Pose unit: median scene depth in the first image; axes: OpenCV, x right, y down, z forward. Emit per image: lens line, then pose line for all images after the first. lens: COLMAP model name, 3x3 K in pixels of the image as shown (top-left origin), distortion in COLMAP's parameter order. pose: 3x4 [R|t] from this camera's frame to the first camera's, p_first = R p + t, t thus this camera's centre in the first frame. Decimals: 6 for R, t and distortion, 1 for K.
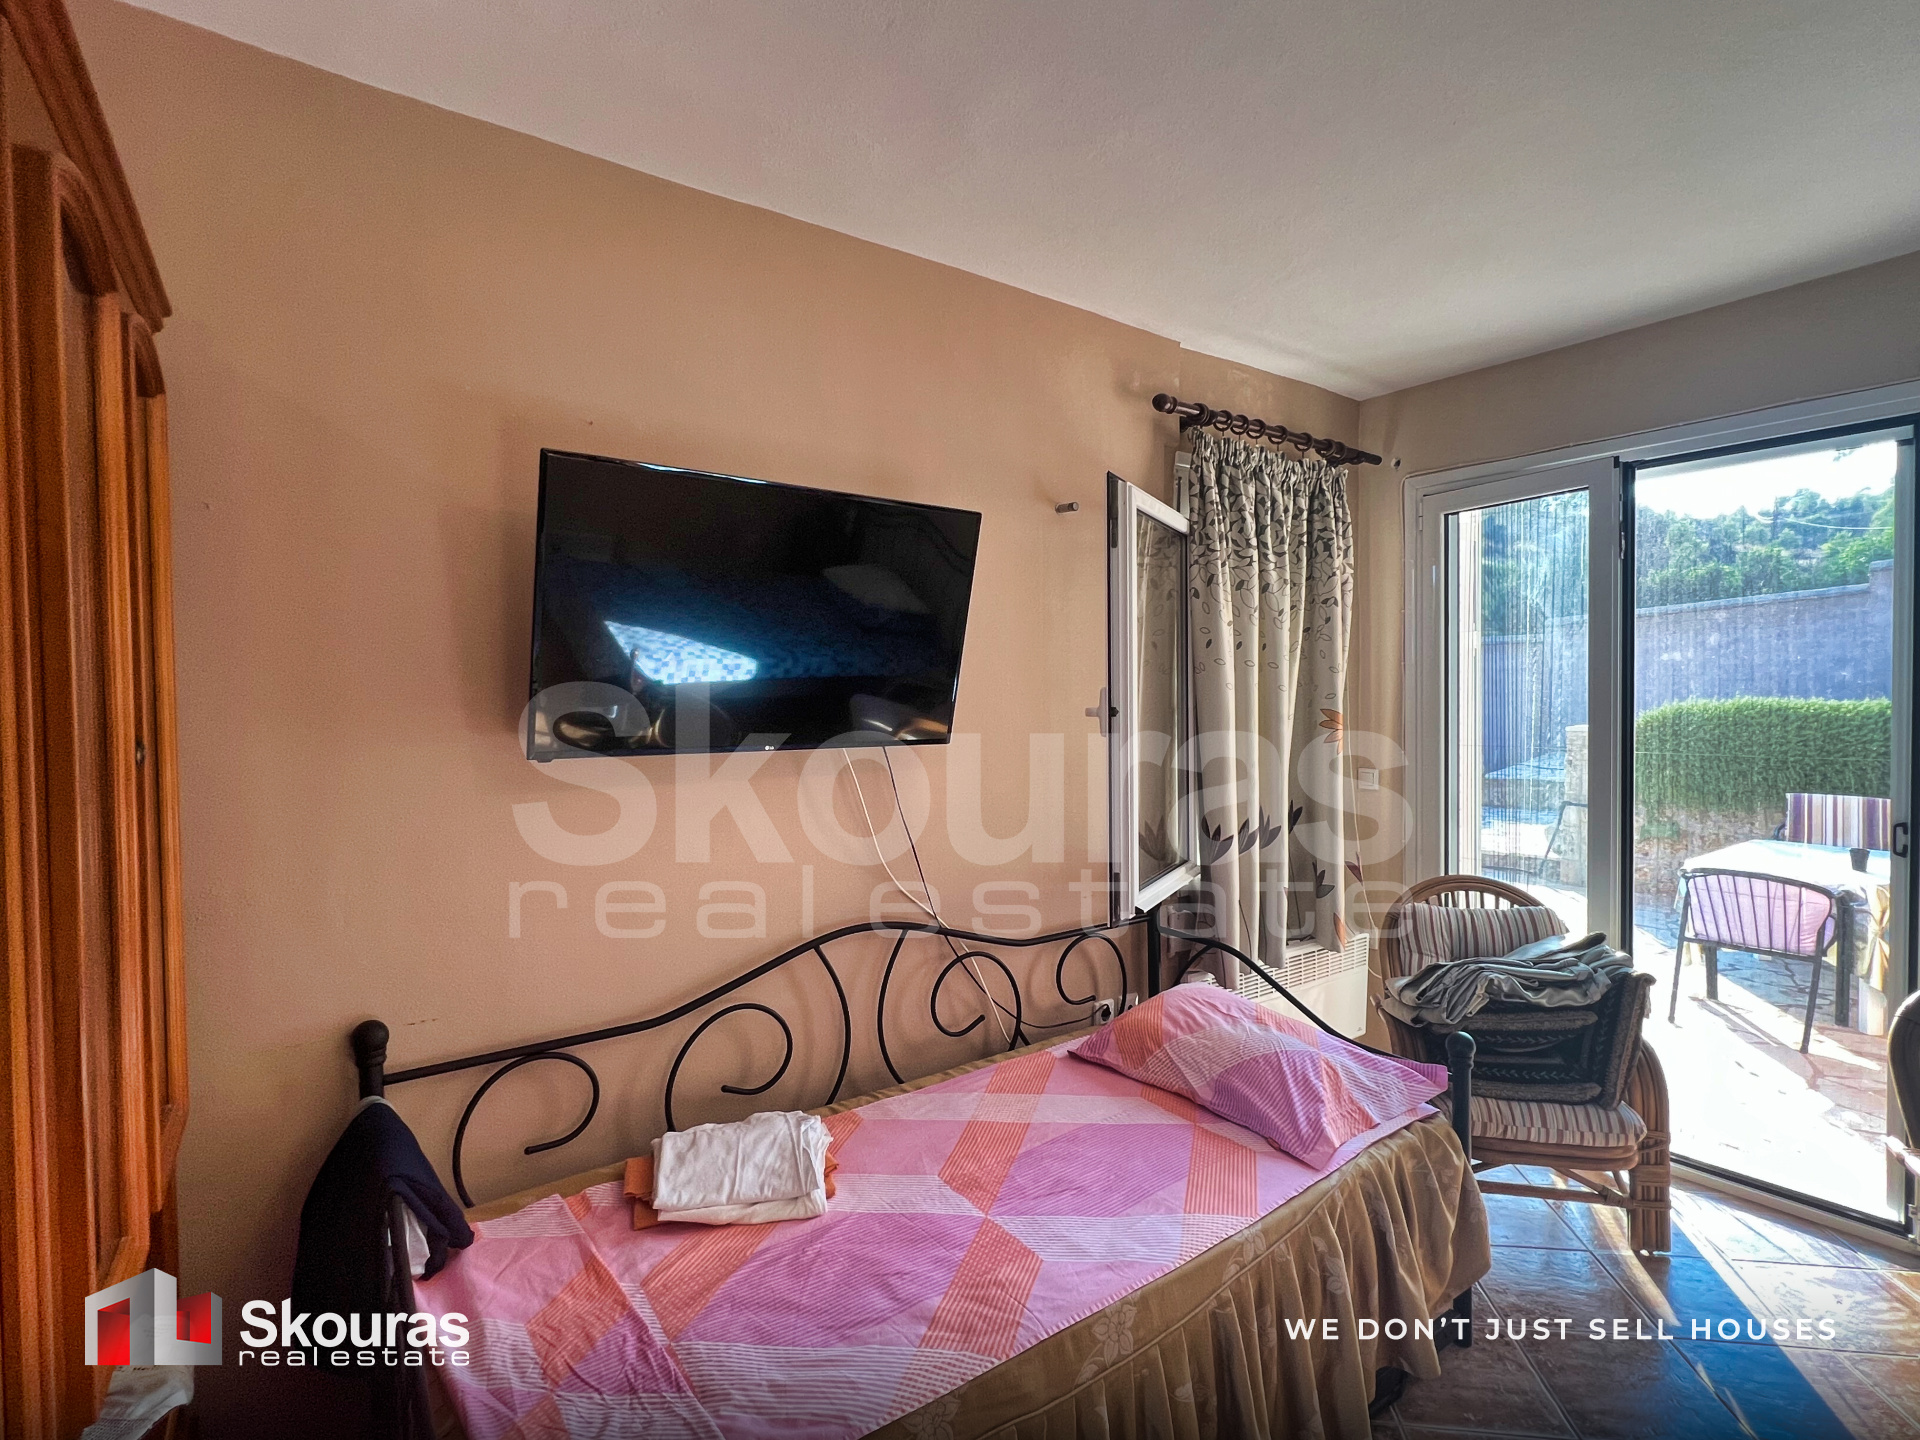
lens RADIAL K [[954.6, 0, 954.4], [0, 954.6, 717.9], [0, 0, 1]] dist [-0.003821, 0.001578]
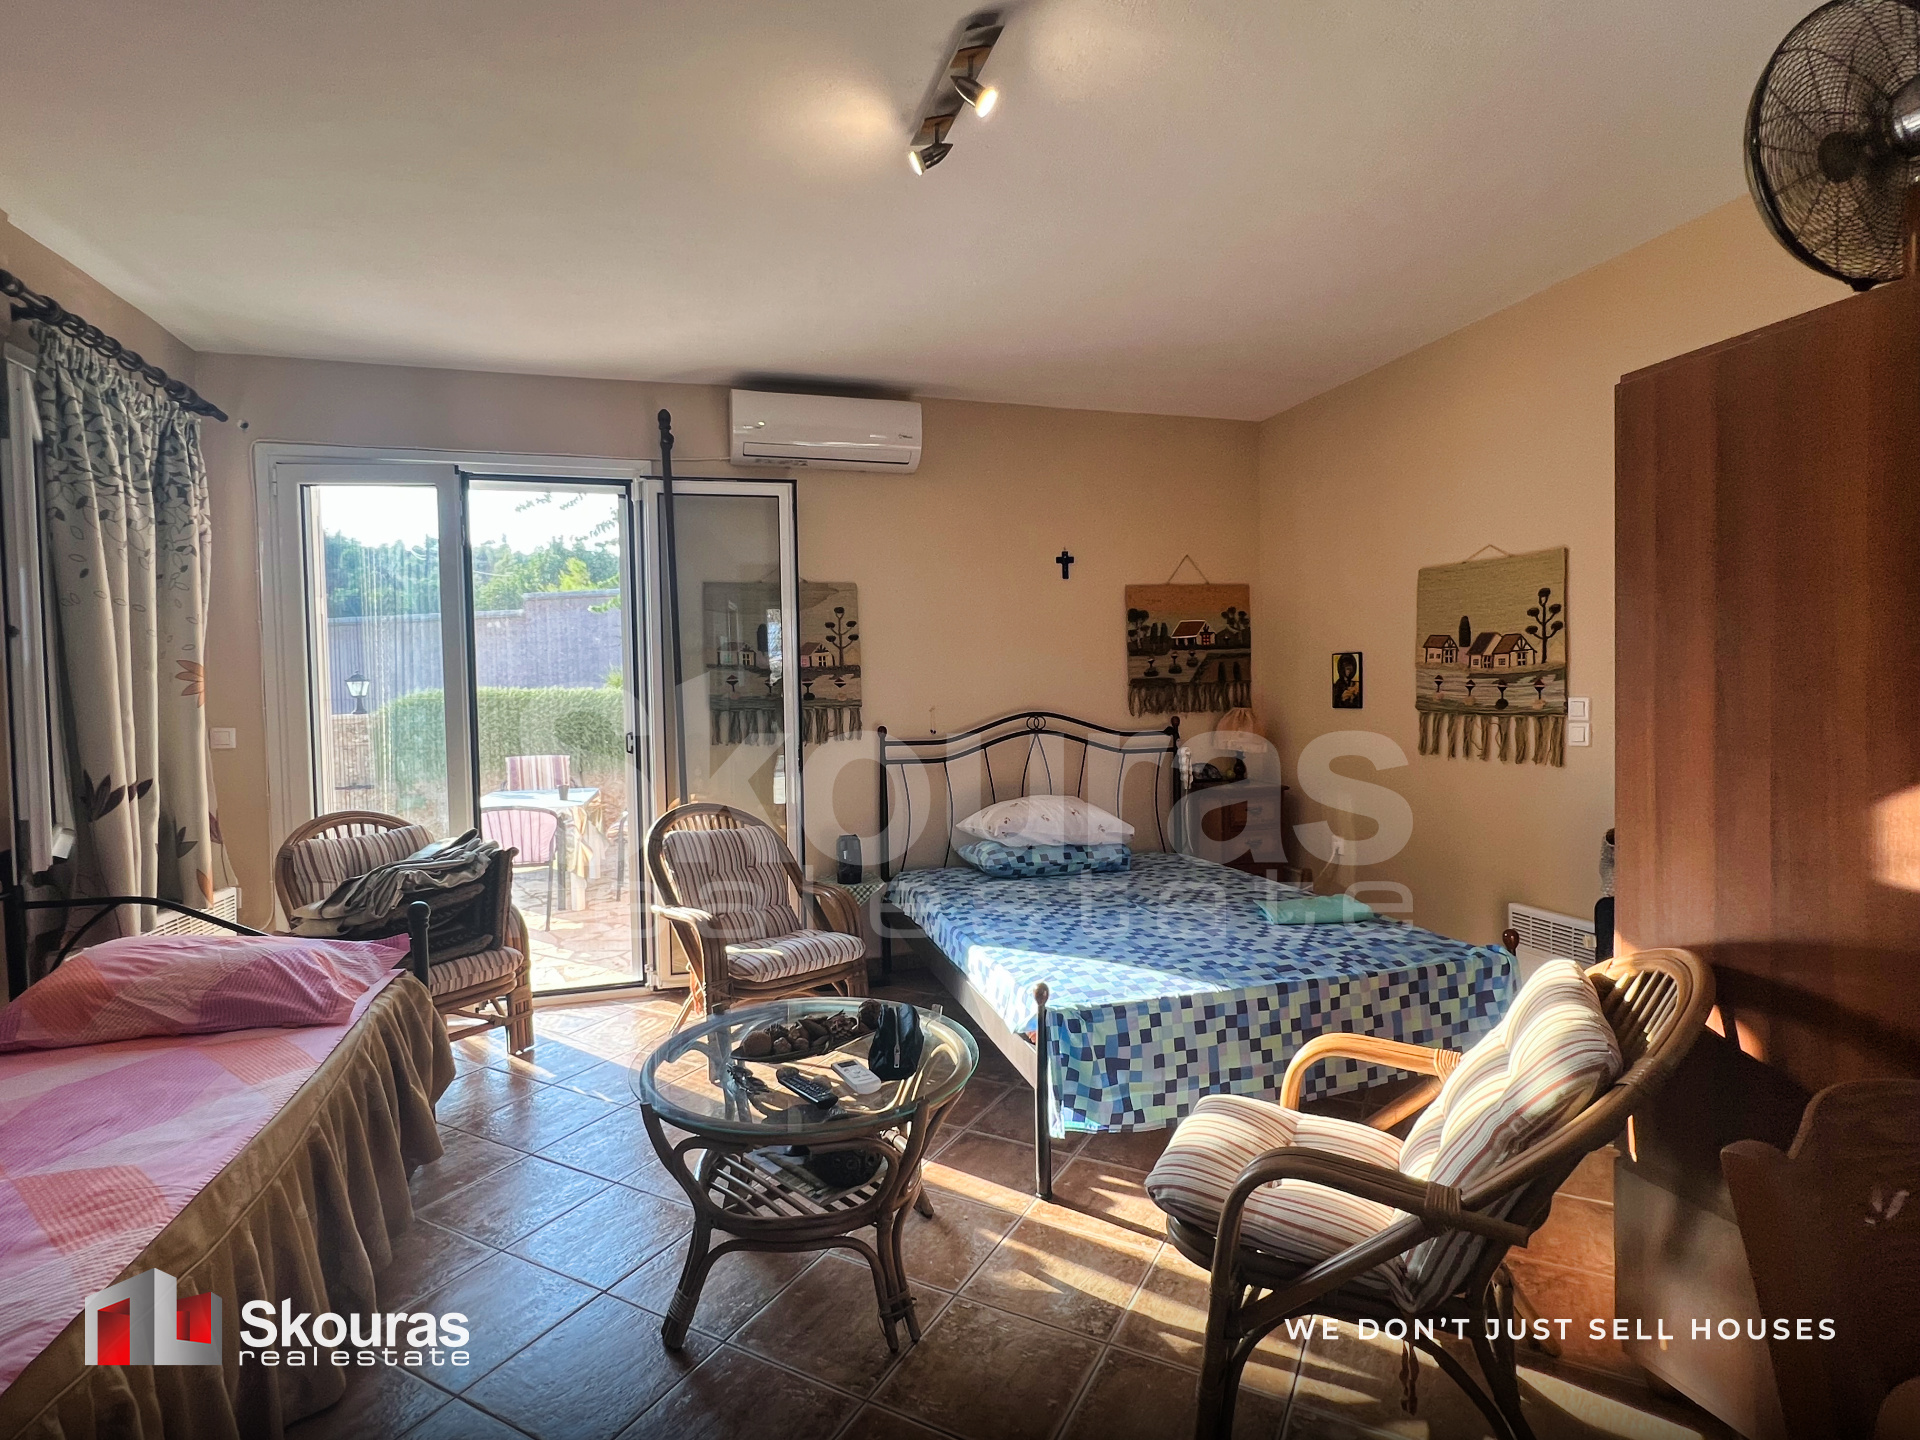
lens RADIAL K [[954.6, 0, 958.2], [0, 954.6, 719.7], [0, 0, 1]] dist [-0.003821, 0.001578]
pose [[0.346330, -0.024691, 0.937788, -0.323267], [0.040595, 0.999112, 0.011314, 0.092256], [-0.937234, 0.034151, 0.347025, -0.079910]]
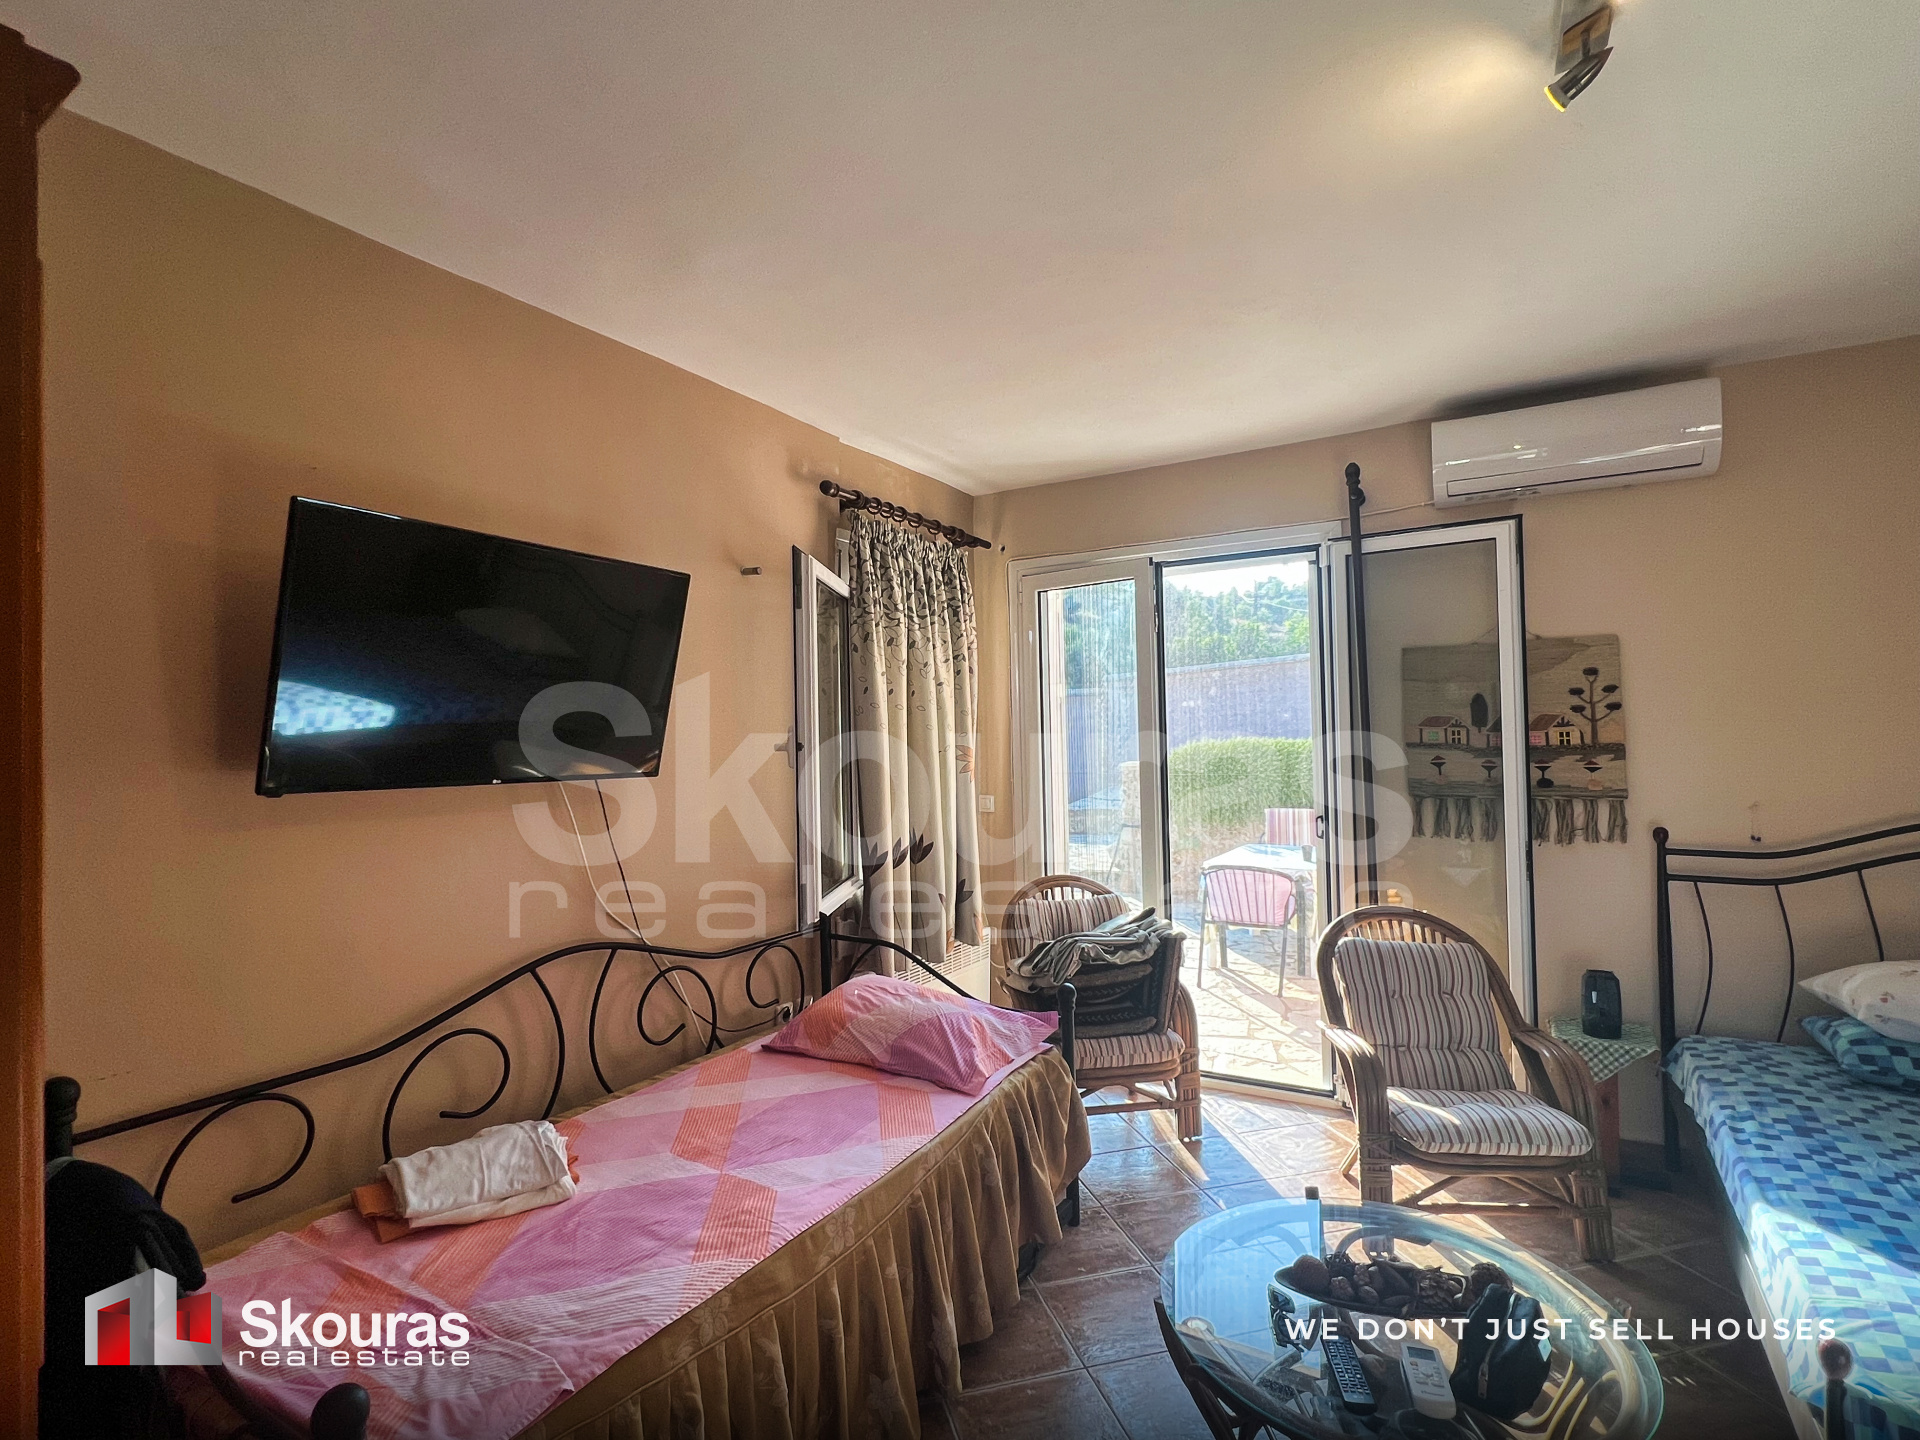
lens RADIAL K [[954.6, 0, 952.0], [0, 954.6, 716.2], [0, 0, 1]] dist [-0.003821, 0.001578]
pose [[0.921709, 0.000845, 0.387882, -0.111641], [0.019992, 0.998565, -0.049681, 0.017428], [-0.387368, 0.053546, 0.920369, -0.154370]]
